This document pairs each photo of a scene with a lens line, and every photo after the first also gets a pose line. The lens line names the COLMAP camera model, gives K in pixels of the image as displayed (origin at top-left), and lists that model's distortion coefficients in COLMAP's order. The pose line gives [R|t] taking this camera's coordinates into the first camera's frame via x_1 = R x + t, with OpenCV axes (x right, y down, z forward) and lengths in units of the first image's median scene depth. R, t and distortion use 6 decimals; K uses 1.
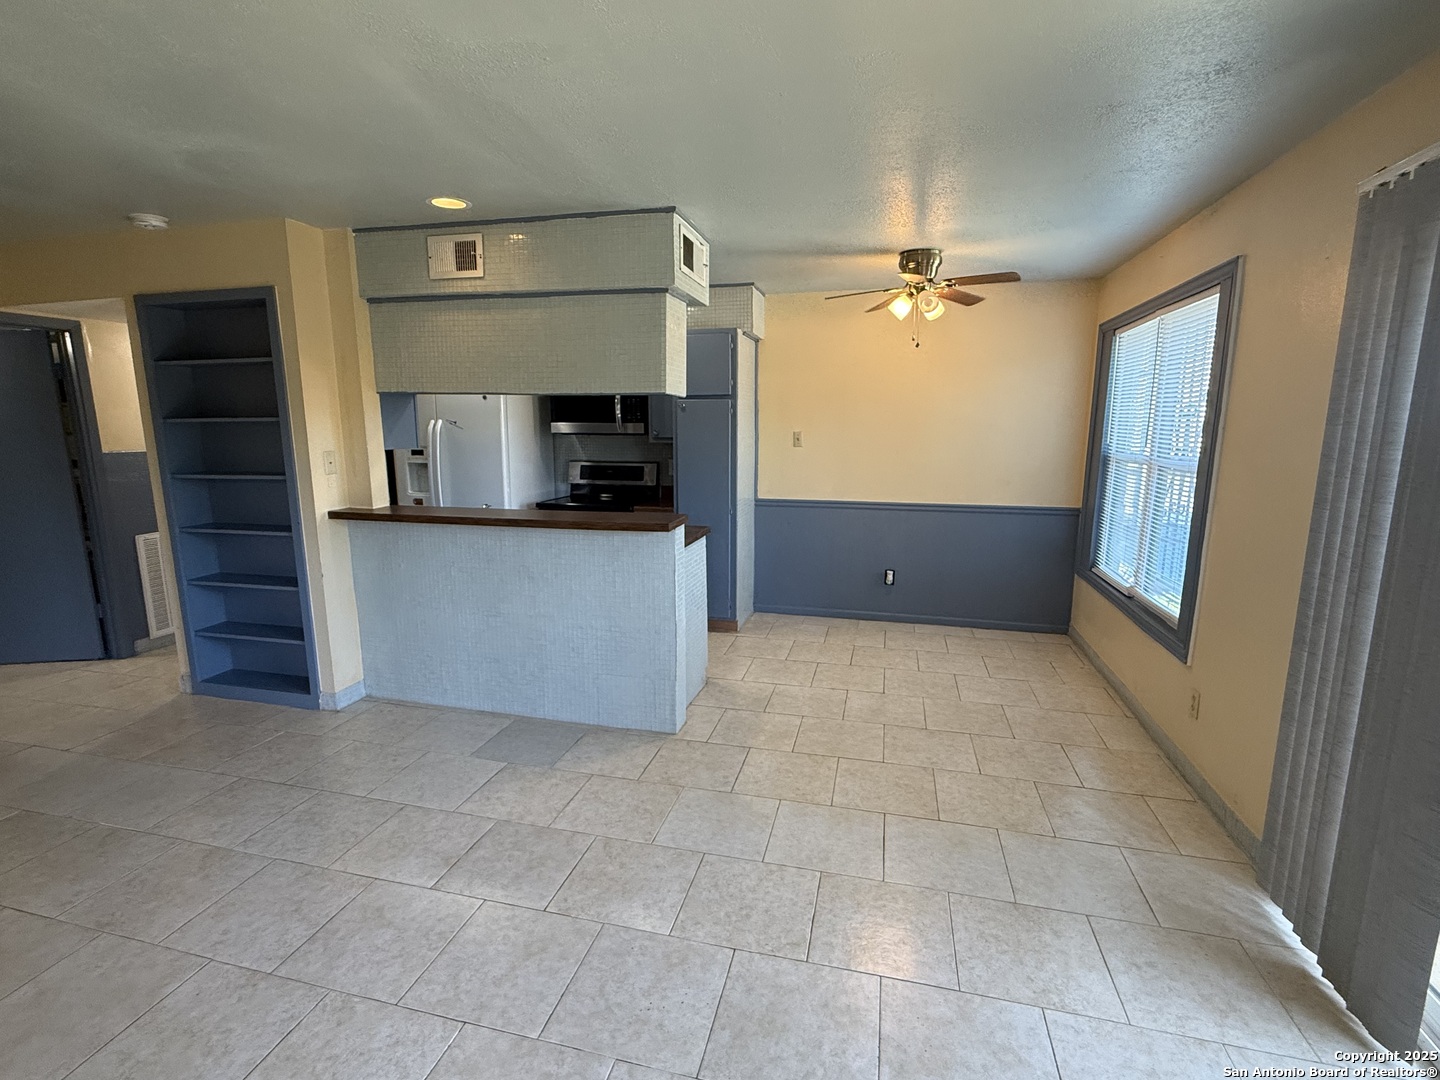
lens RADIAL K [[696.8, 0, 720.0], [0, 696.8, 540.0], [0, 0, 1]] dist [-0.002358, -0.000151]
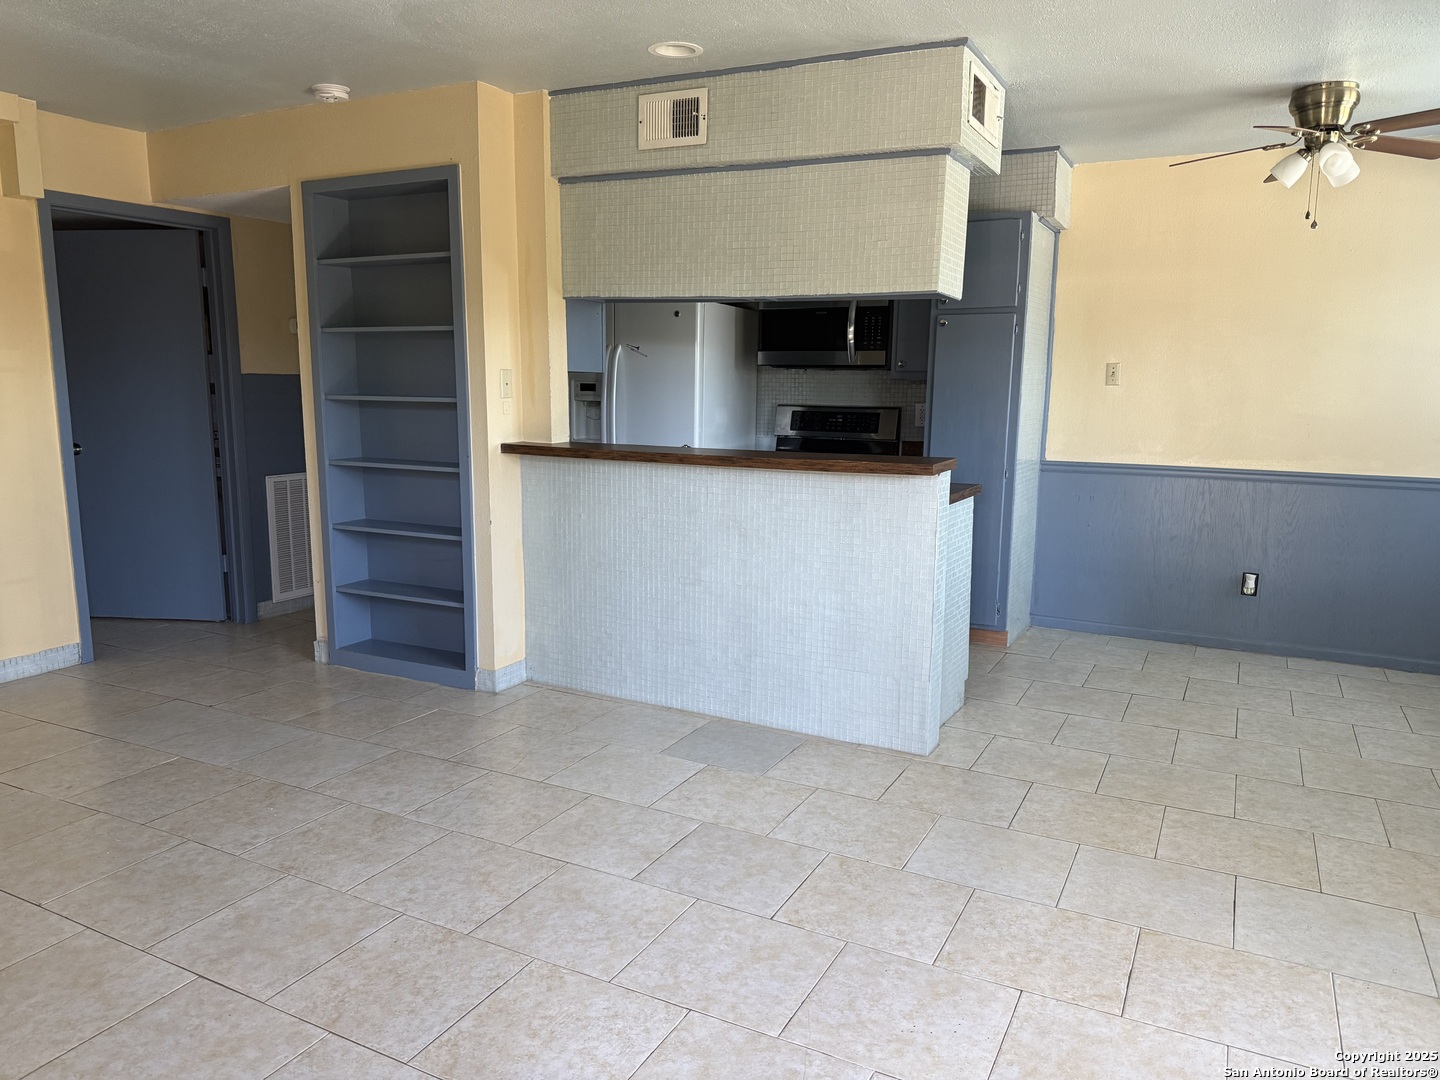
lens RADIAL K [[1026.3, 0, 720.0], [0, 1026.3, 540.0], [0, 0, 1]] dist [0.047576, -0.077160]
pose [[0.972737, 0.048574, -0.226766, -0.041591], [-0.051391, 0.998657, -0.006532, 0.072859], [0.226144, 0.018007, 0.973927, -0.115632]]
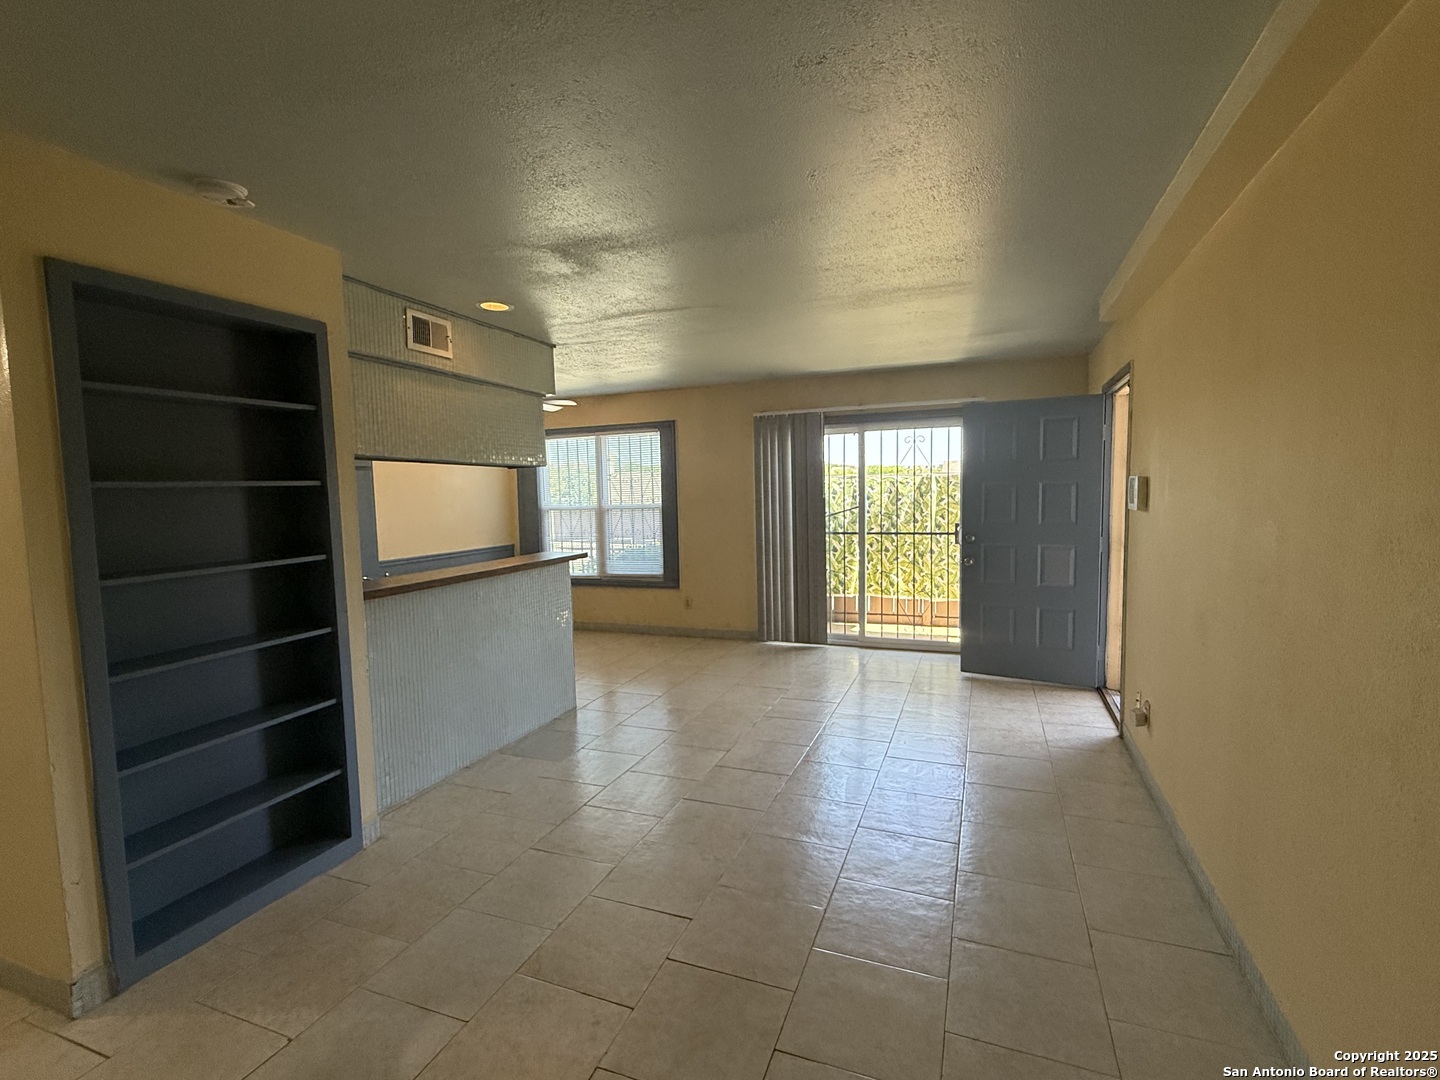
lens RADIAL K [[696.8, 0, 720.0], [0, 696.8, 540.0], [0, 0, 1]] dist [-0.002358, -0.000151]
pose [[0.119159, -0.075624, 0.989991, -1.443260], [0.193721, 0.979703, 0.051521, -0.066813], [-0.973793, 0.185643, 0.131390, 0.493859]]
